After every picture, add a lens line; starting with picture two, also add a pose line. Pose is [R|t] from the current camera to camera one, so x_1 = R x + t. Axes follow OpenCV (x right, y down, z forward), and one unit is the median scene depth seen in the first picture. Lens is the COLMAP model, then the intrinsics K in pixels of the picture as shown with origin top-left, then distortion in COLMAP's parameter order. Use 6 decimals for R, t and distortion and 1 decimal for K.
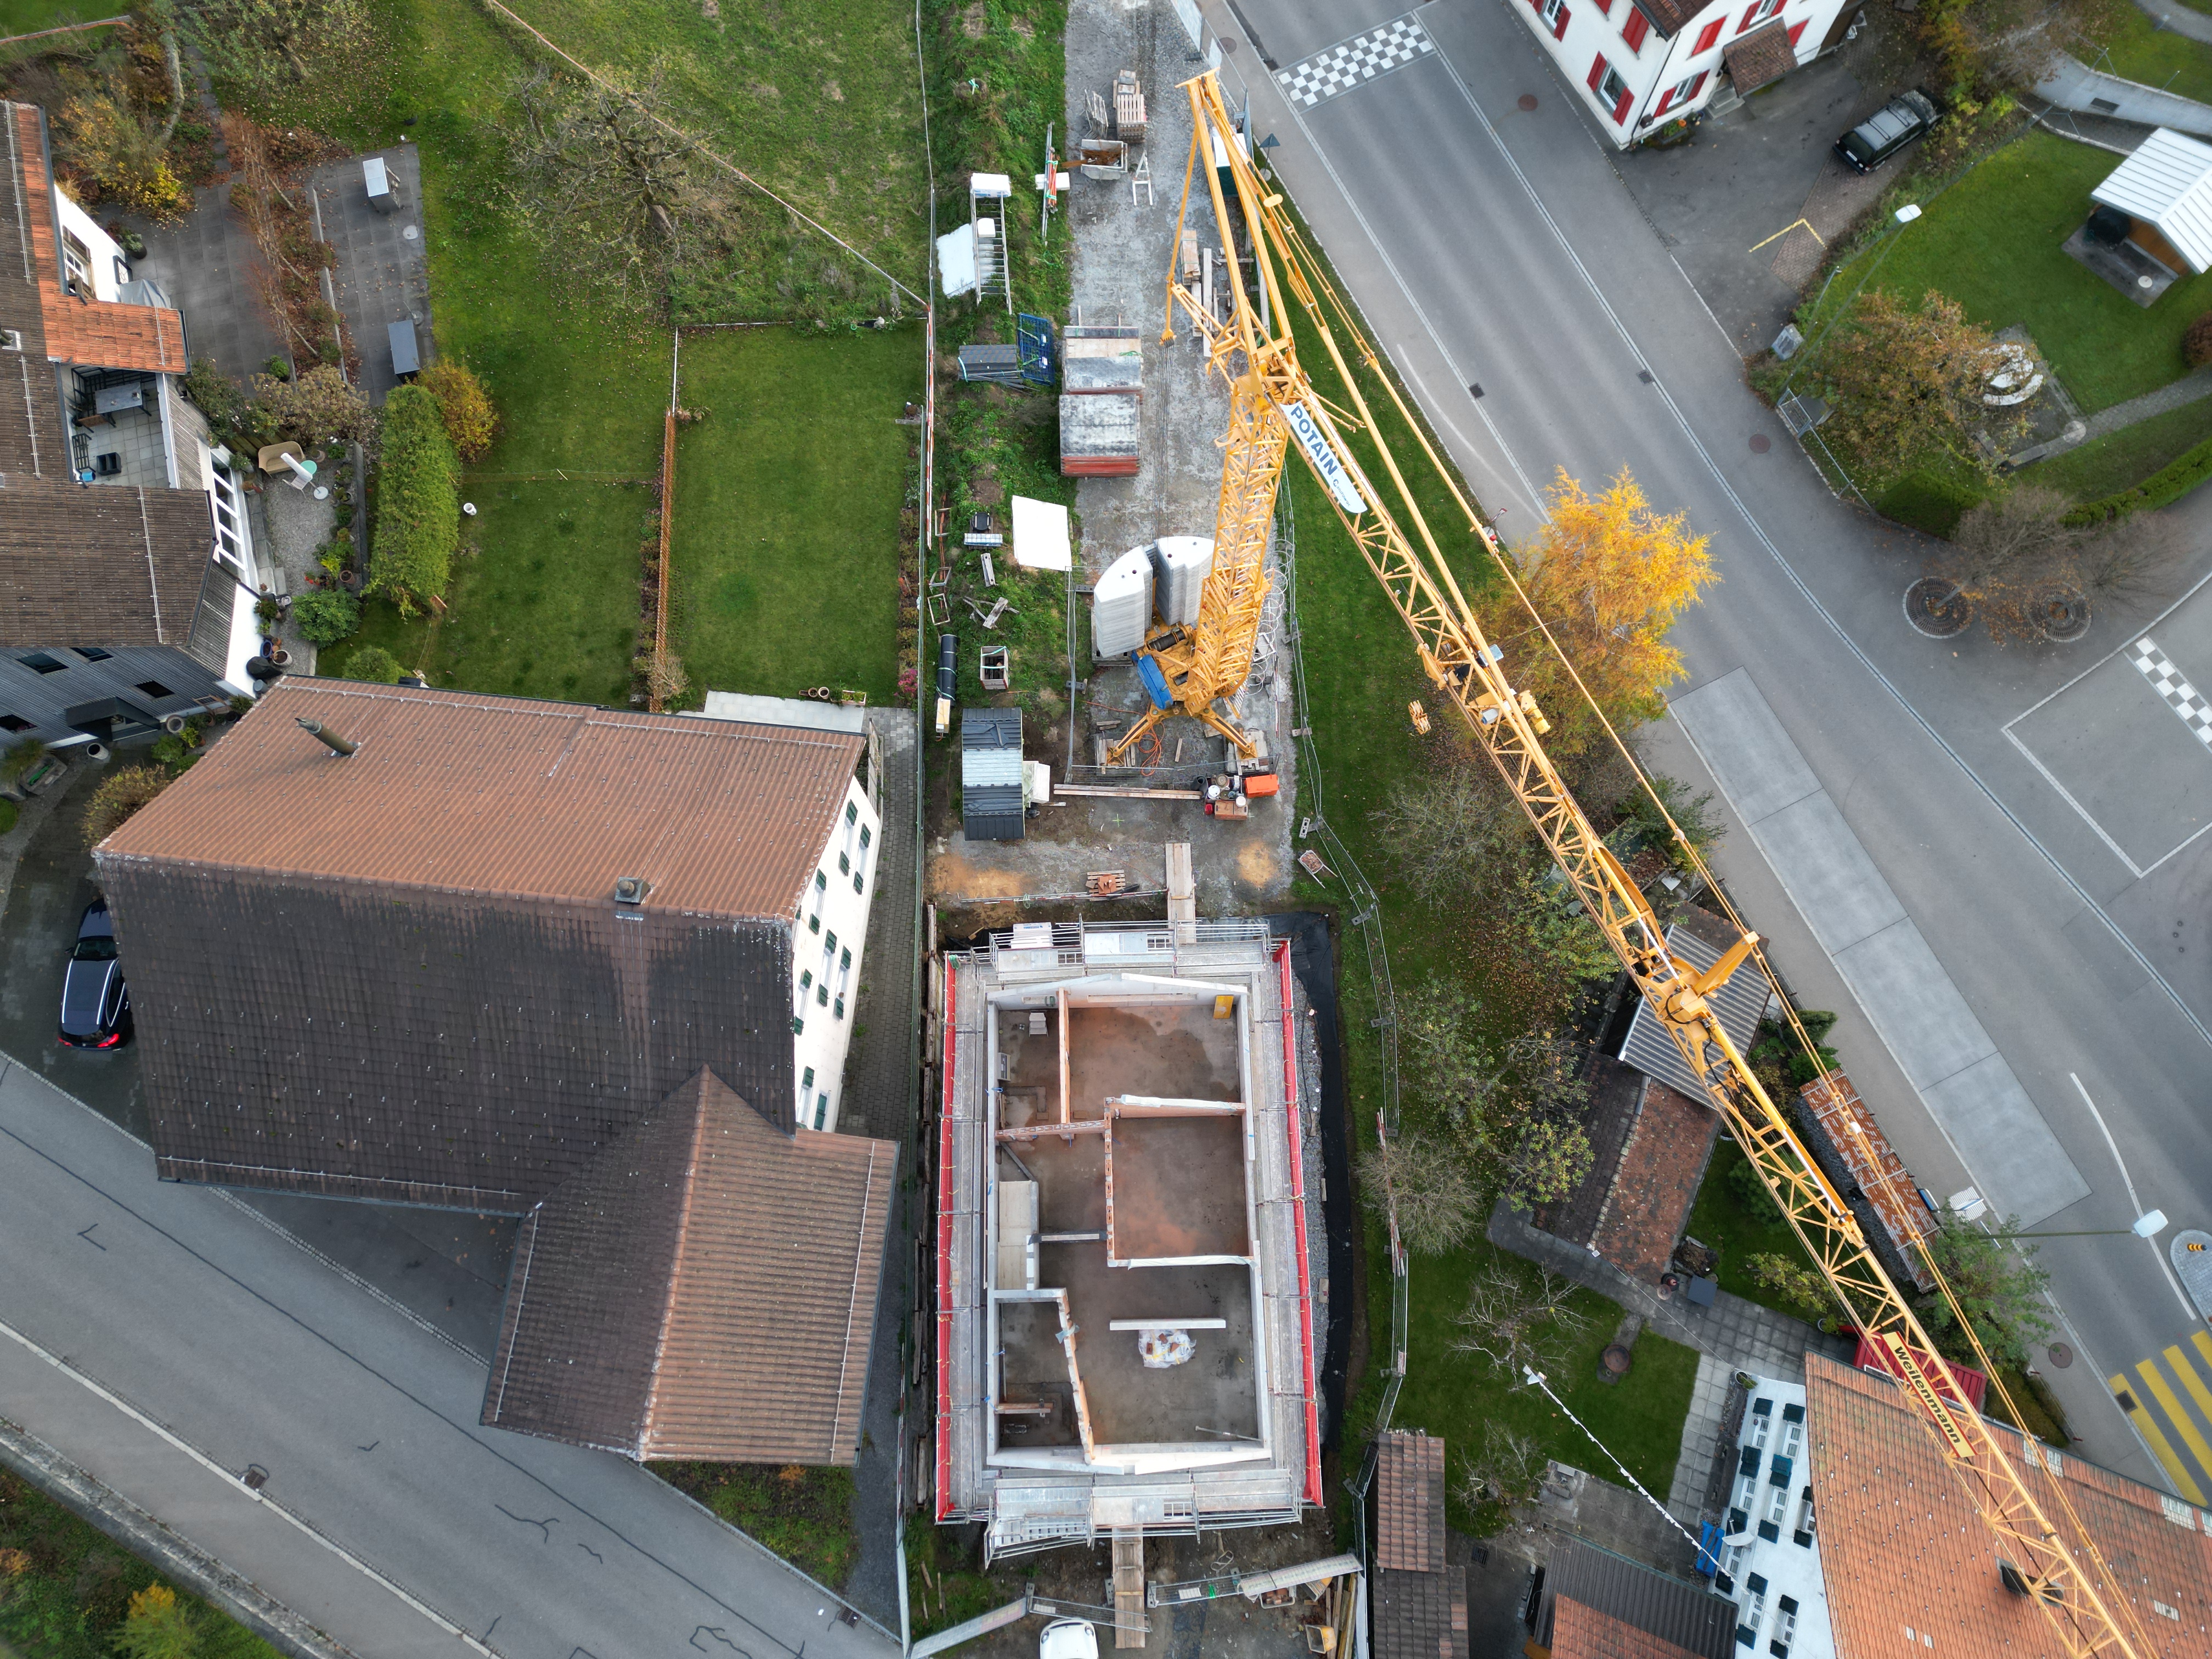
lens RADIAL K [[1531.8, 0, 1104.6], [0, 1531.8, 829.1], [0, 0, 1]] dist [0.044439, -0.017067]
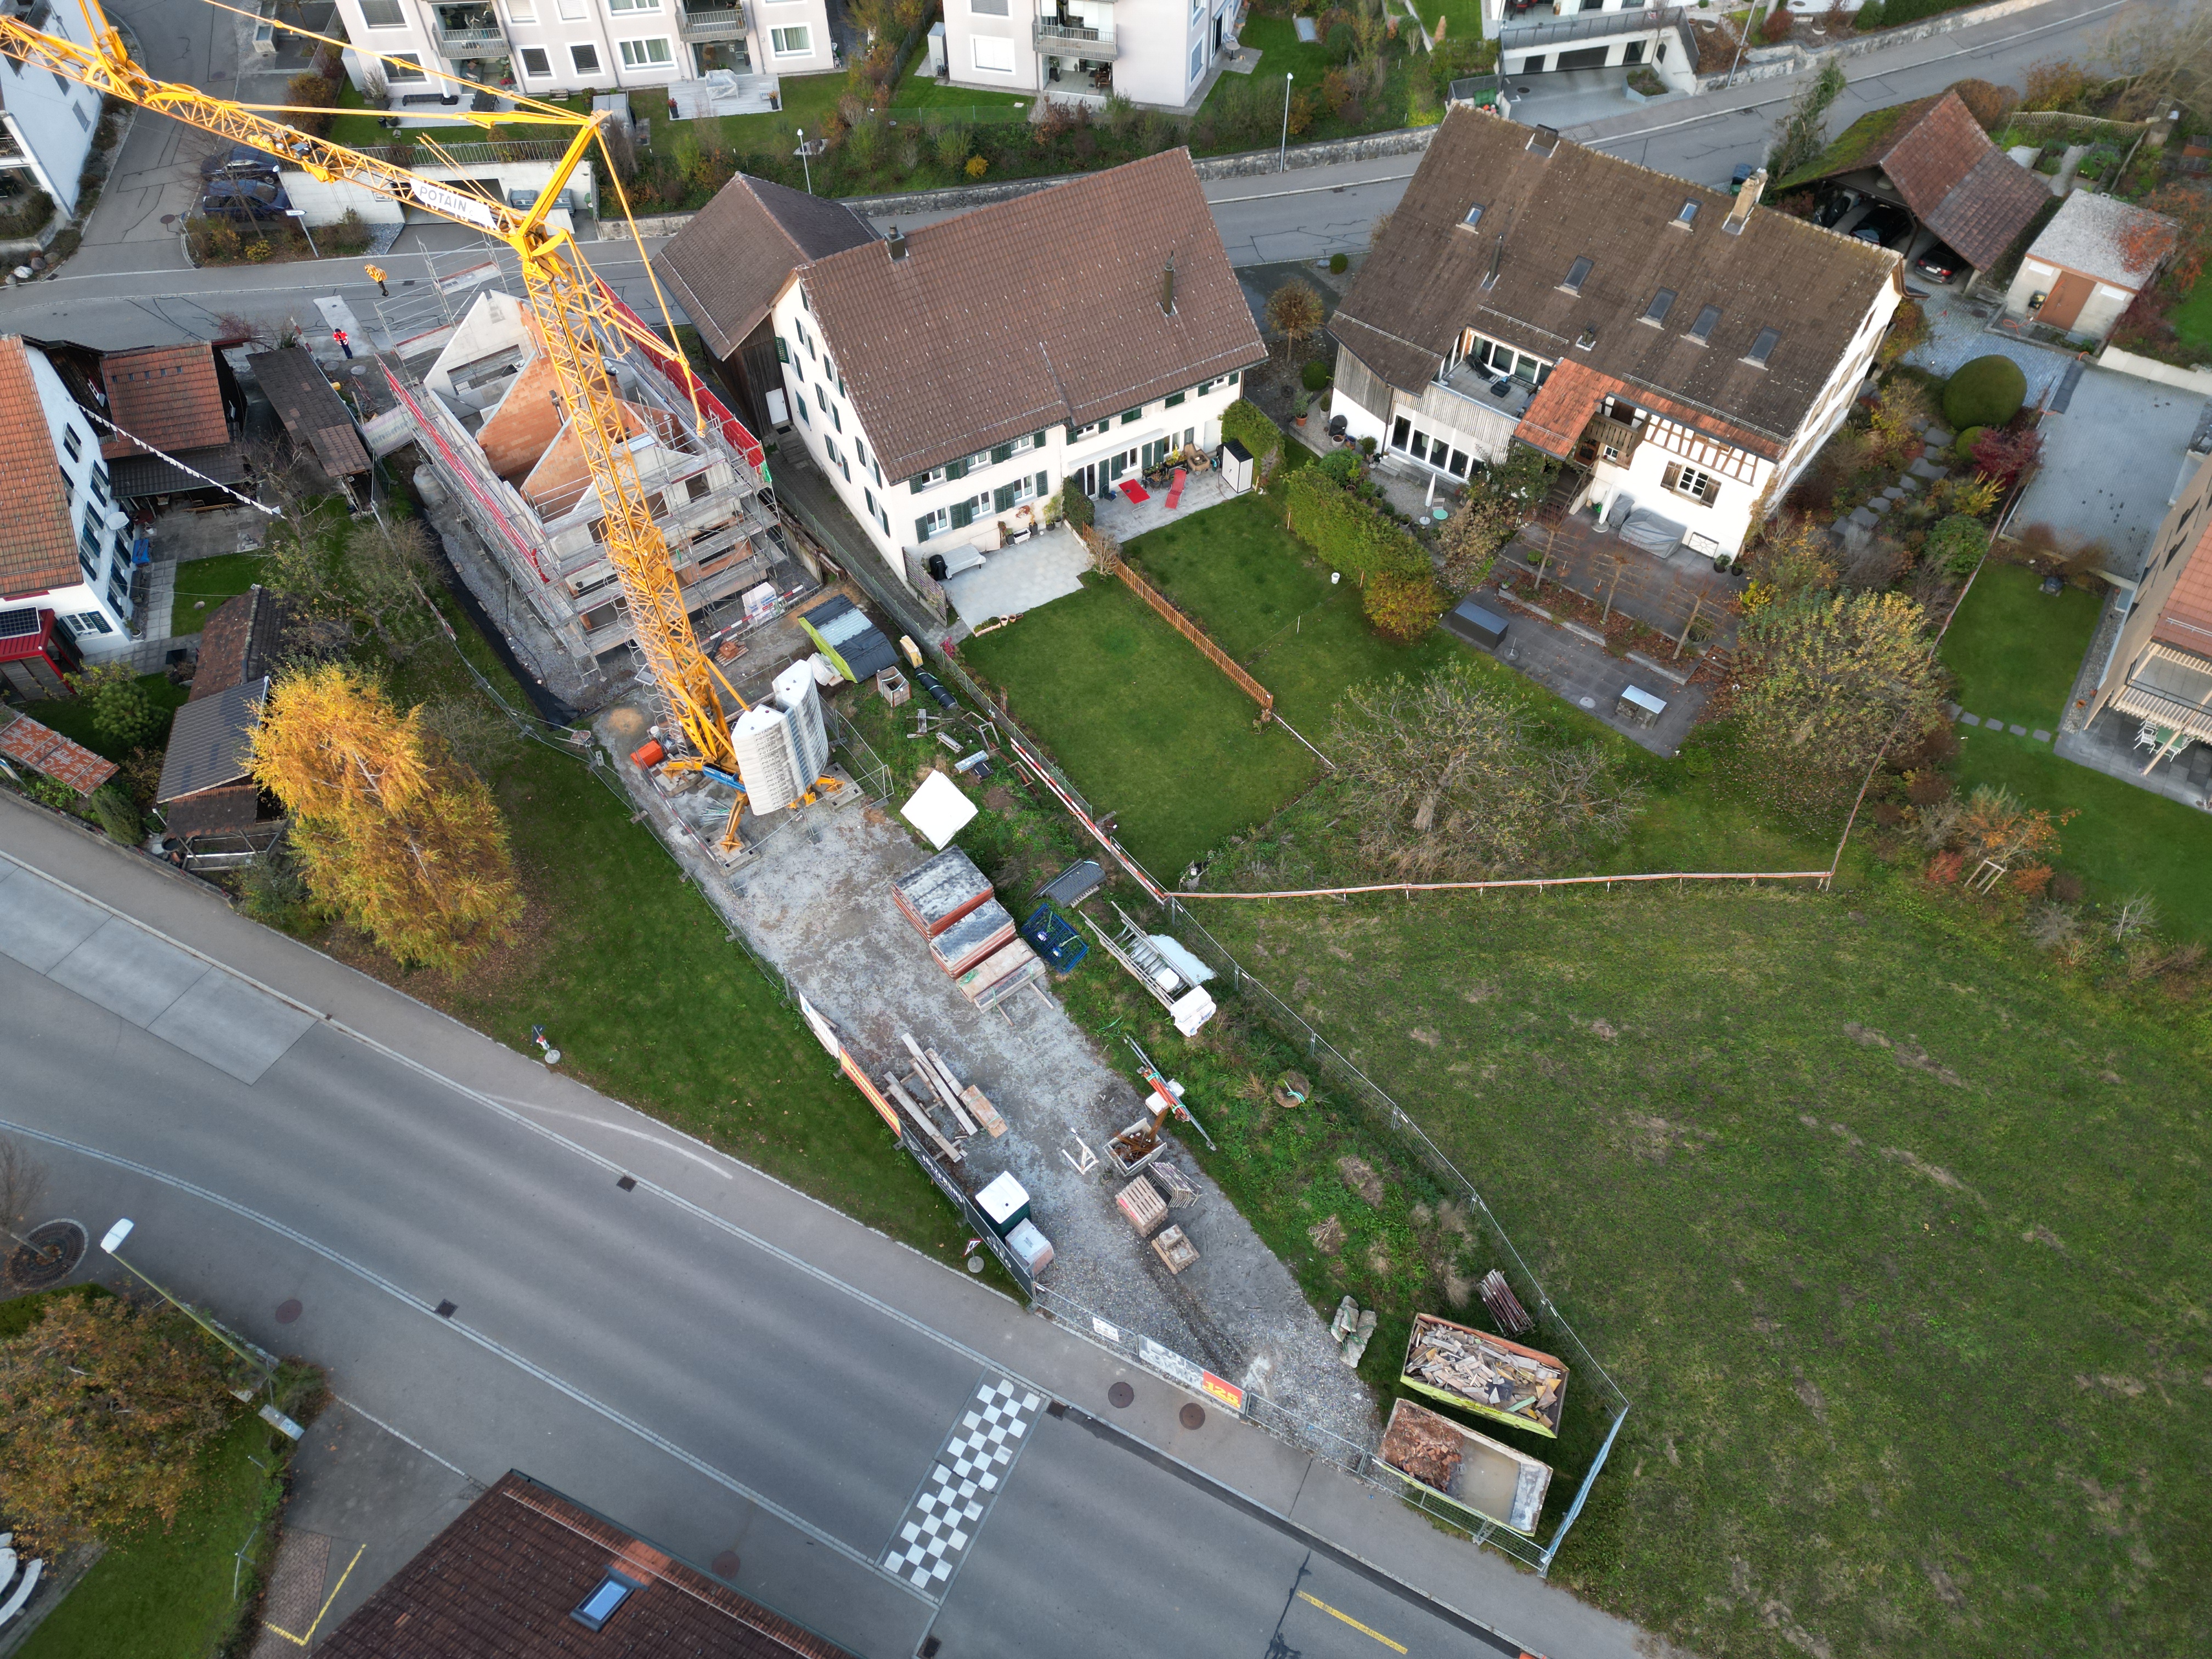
lens RADIAL K [[1531.8, 0, 1120.8], [0, 1531.8, 836.4], [0, 0, 1]] dist [0.044439, -0.017067]
pose [[-0.808781, 0.469869, -0.353689, 0.219217], [-0.565931, -0.458205, 0.685398, -0.905849], [0.159985, 0.754500, 0.636501, 0.315118]]
